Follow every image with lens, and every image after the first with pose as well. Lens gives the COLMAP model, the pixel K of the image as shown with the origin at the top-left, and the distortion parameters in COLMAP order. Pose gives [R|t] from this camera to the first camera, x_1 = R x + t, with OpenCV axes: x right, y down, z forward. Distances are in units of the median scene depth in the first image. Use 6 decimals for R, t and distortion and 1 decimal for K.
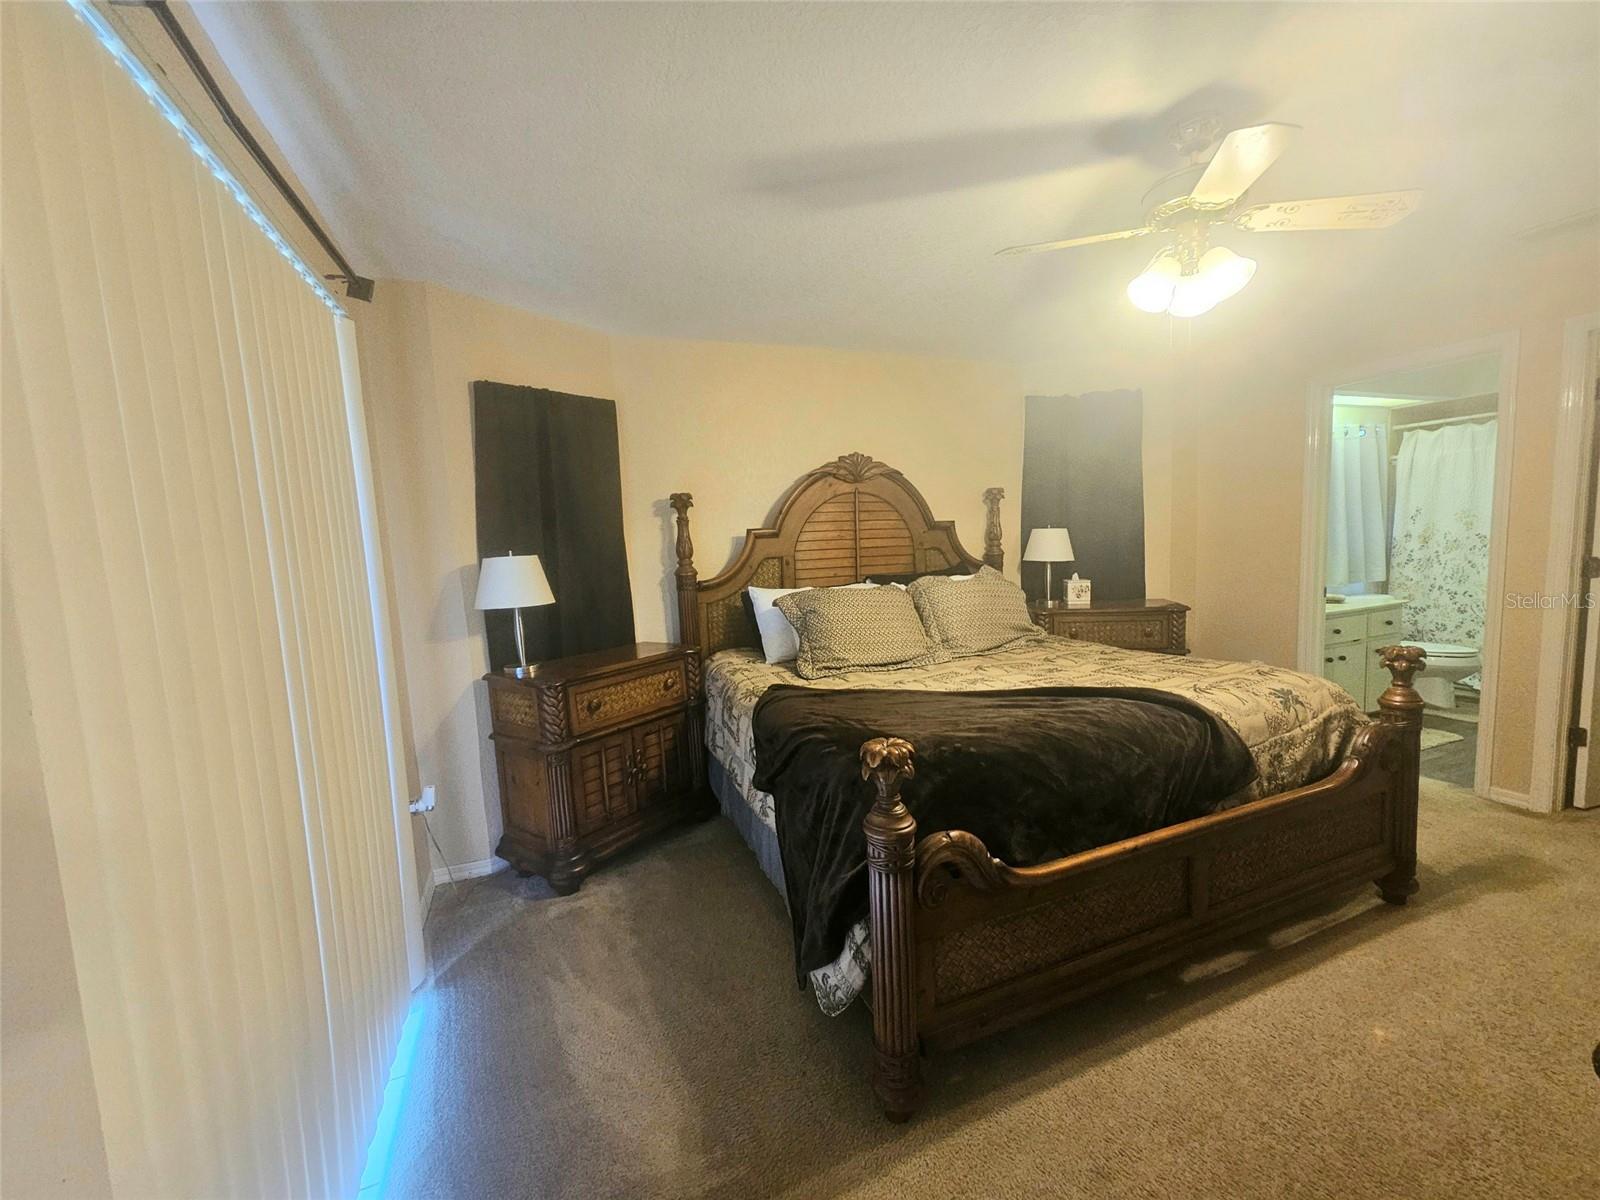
lens RADIAL K [[655.3, 0, 803.0], [0, 655.3, 613.0], [0, 0, 1]] dist [-0.002813, 0.002372]
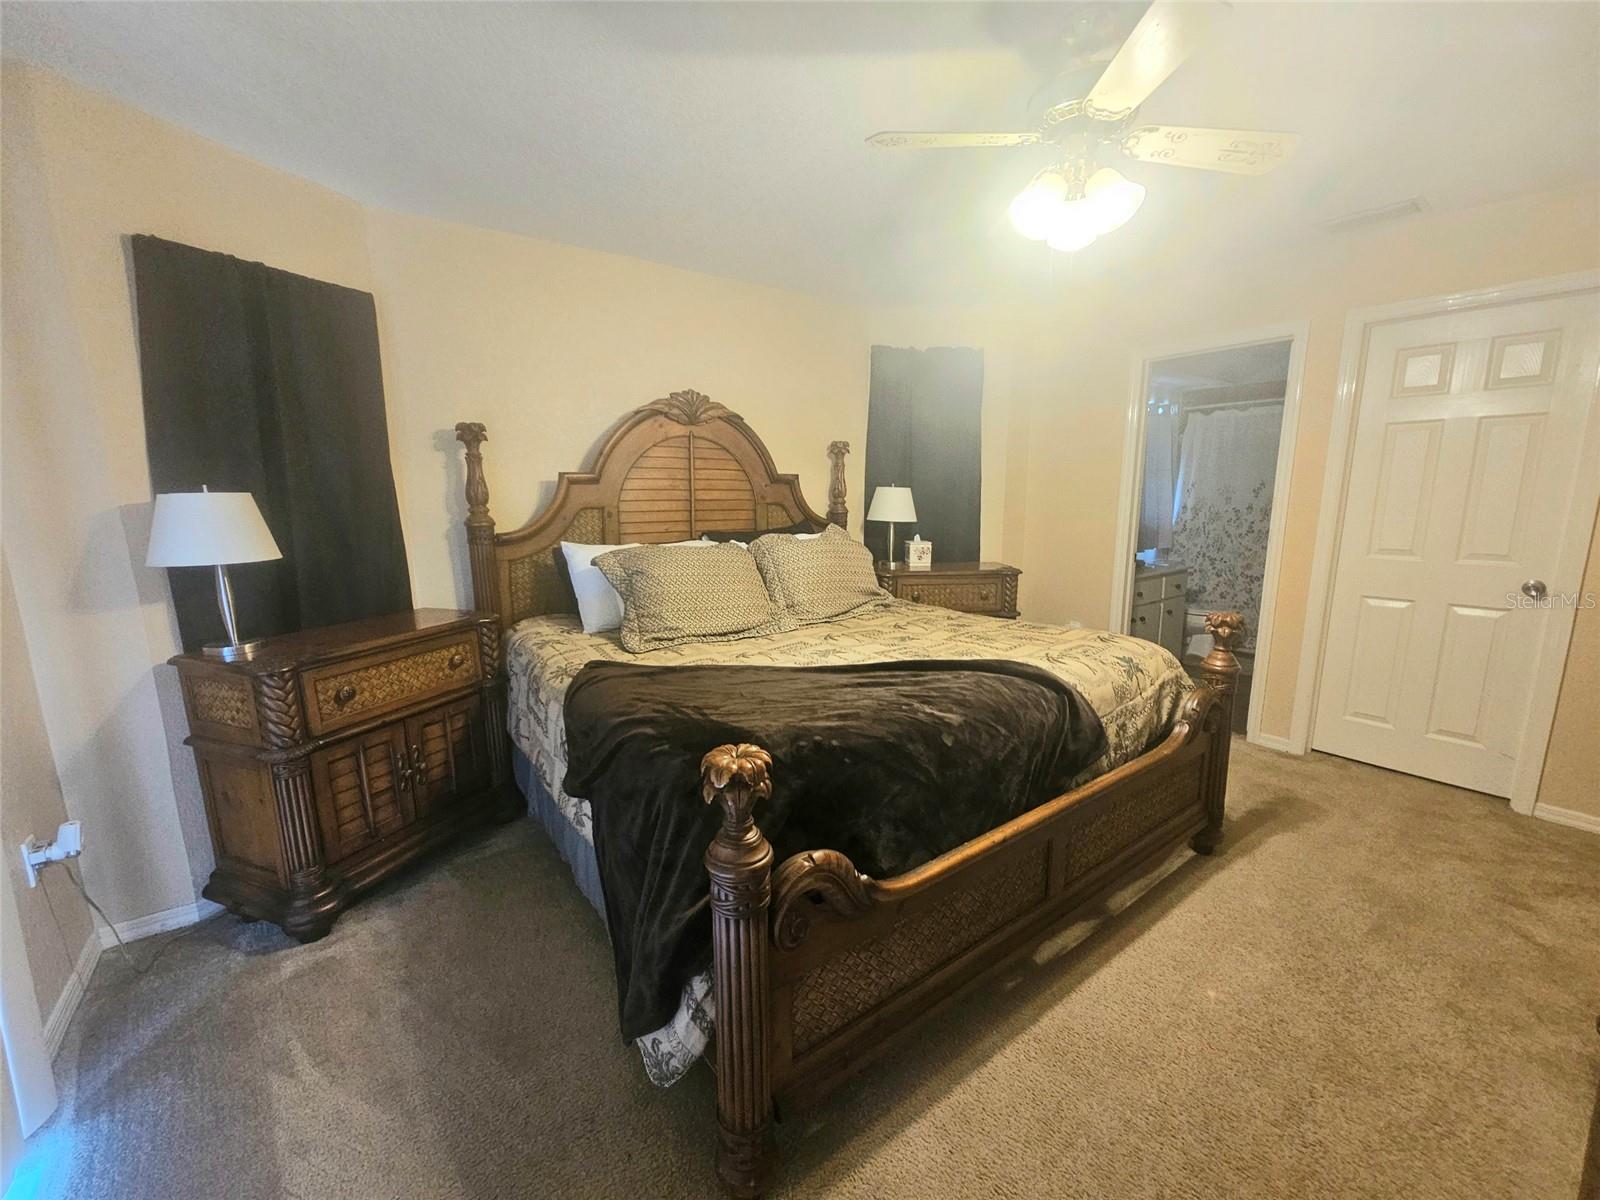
lens RADIAL K [[655.3, 0, 803.5], [0, 655.3, 612.6], [0, 0, 1]] dist [-0.002813, 0.002372]
pose [[0.967812, -0.006749, 0.251583, 0.006494], [-0.009815, 0.997868, 0.064528, -0.008262], [-0.251482, -0.064920, 0.965682, 0.133344]]
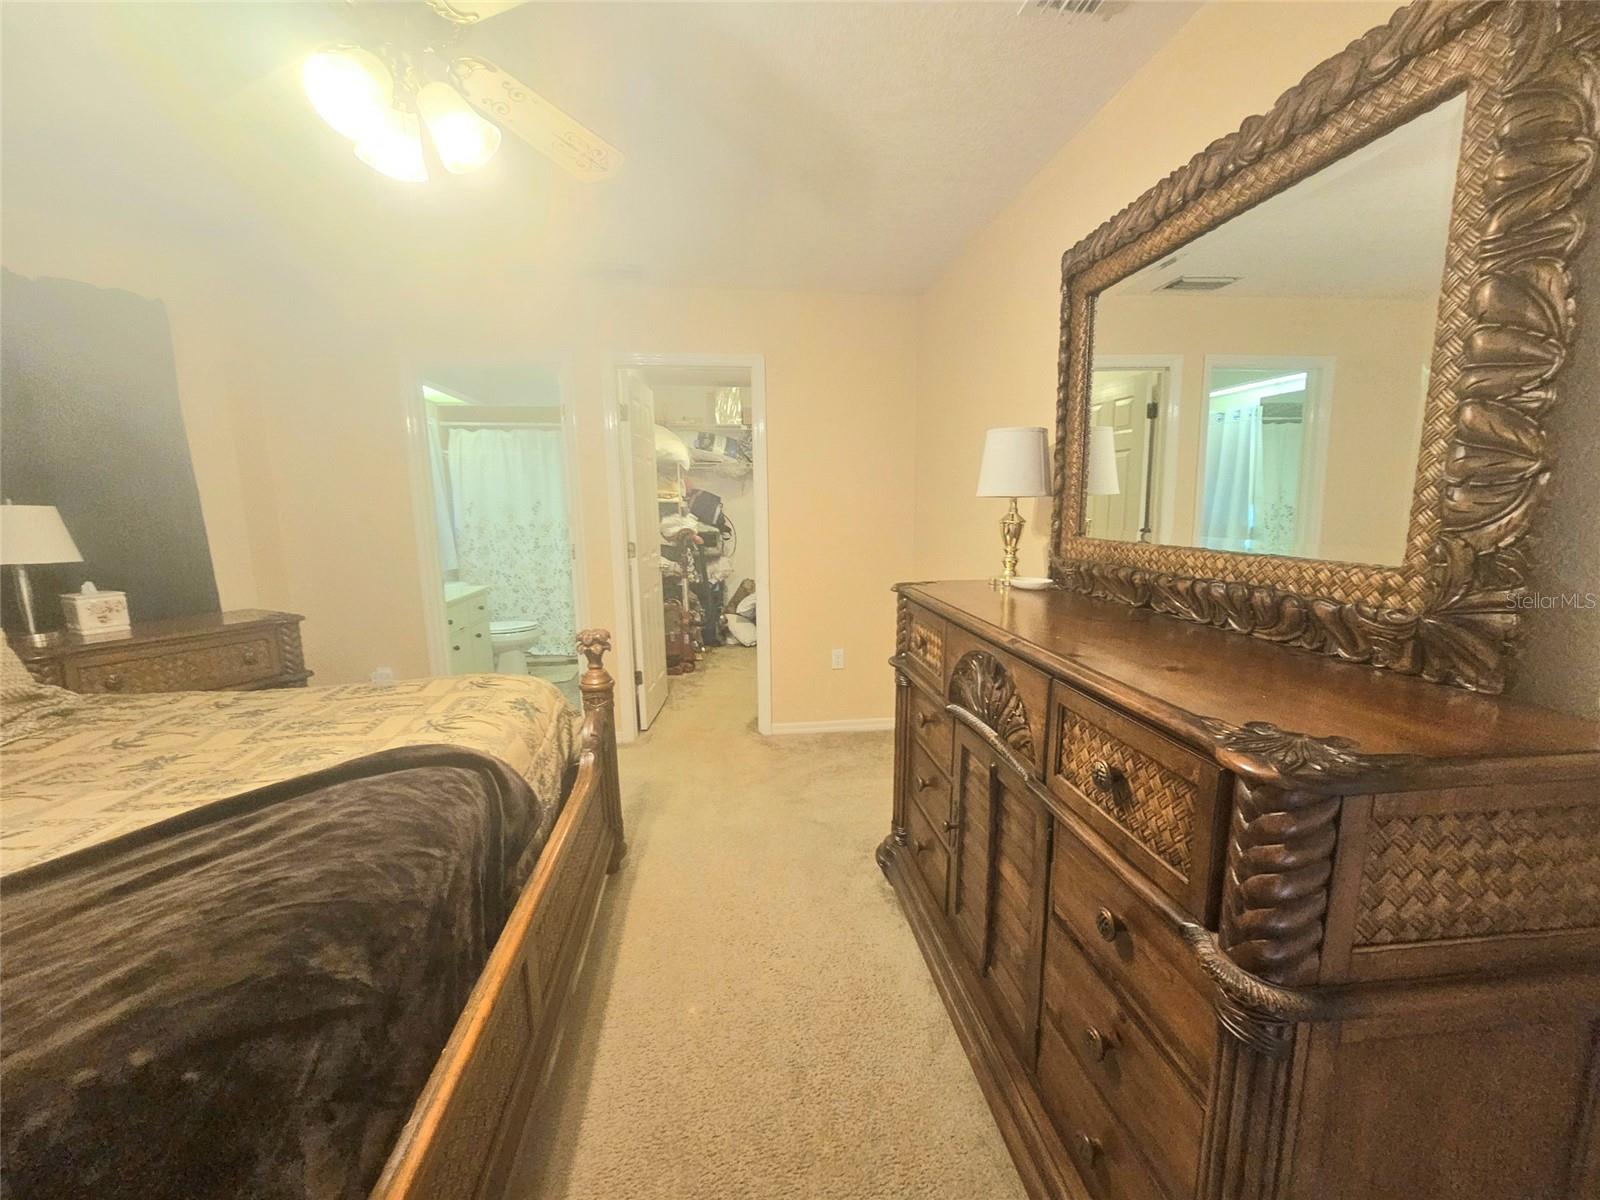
lens RADIAL K [[655.3, 0, 805.6], [0, 655.3, 613.8], [0, 0, 1]] dist [-0.002813, 0.002372]
pose [[0.256900, -0.116190, 0.959428, 0.014170], [0.104758, 0.990245, 0.091871, -0.027398], [-0.960743, 0.076906, 0.266566, 0.323588]]
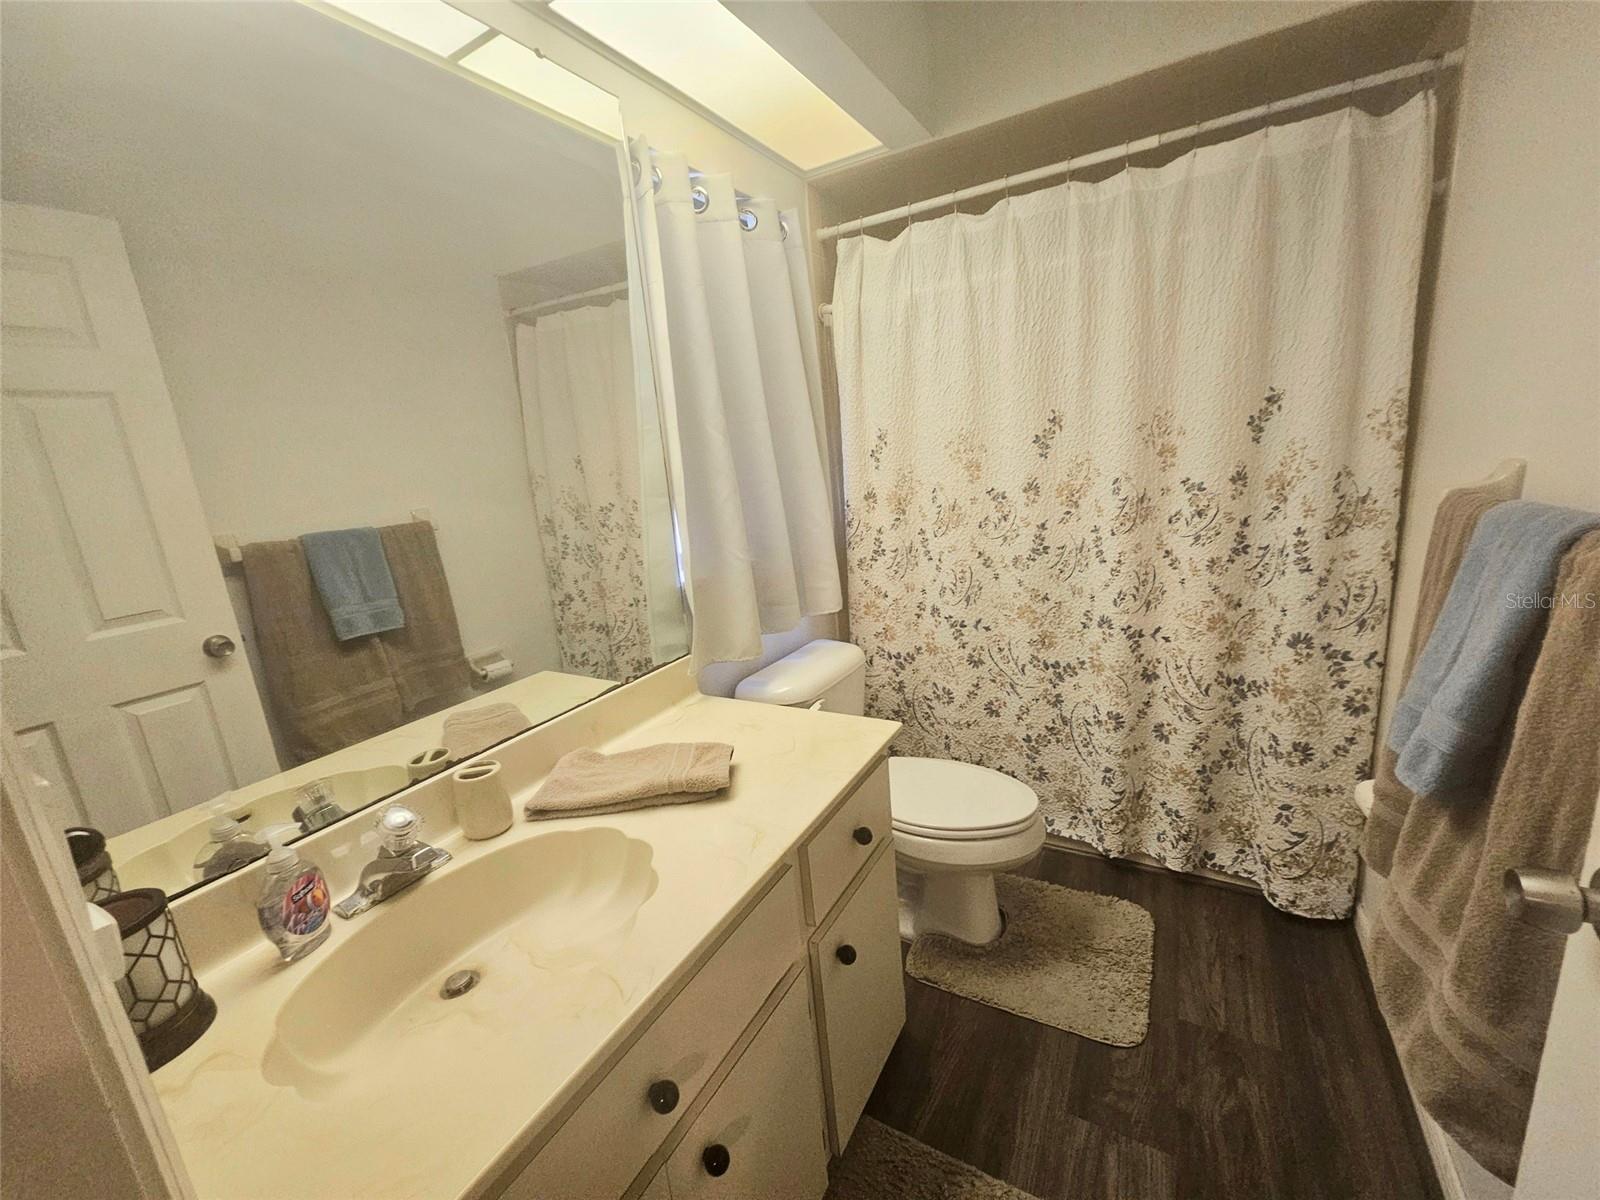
lens RADIAL K [[655.3, 0, 794.2], [0, 655.3, 610.3], [0, 0, 1]] dist [-0.002813, 0.002372]
pose [[0.800208, -0.165368, 0.576473, 1.103862], [0.115354, 0.985724, 0.122642, -0.183171], [-0.588525, -0.031641, 0.807860, 1.202854]]
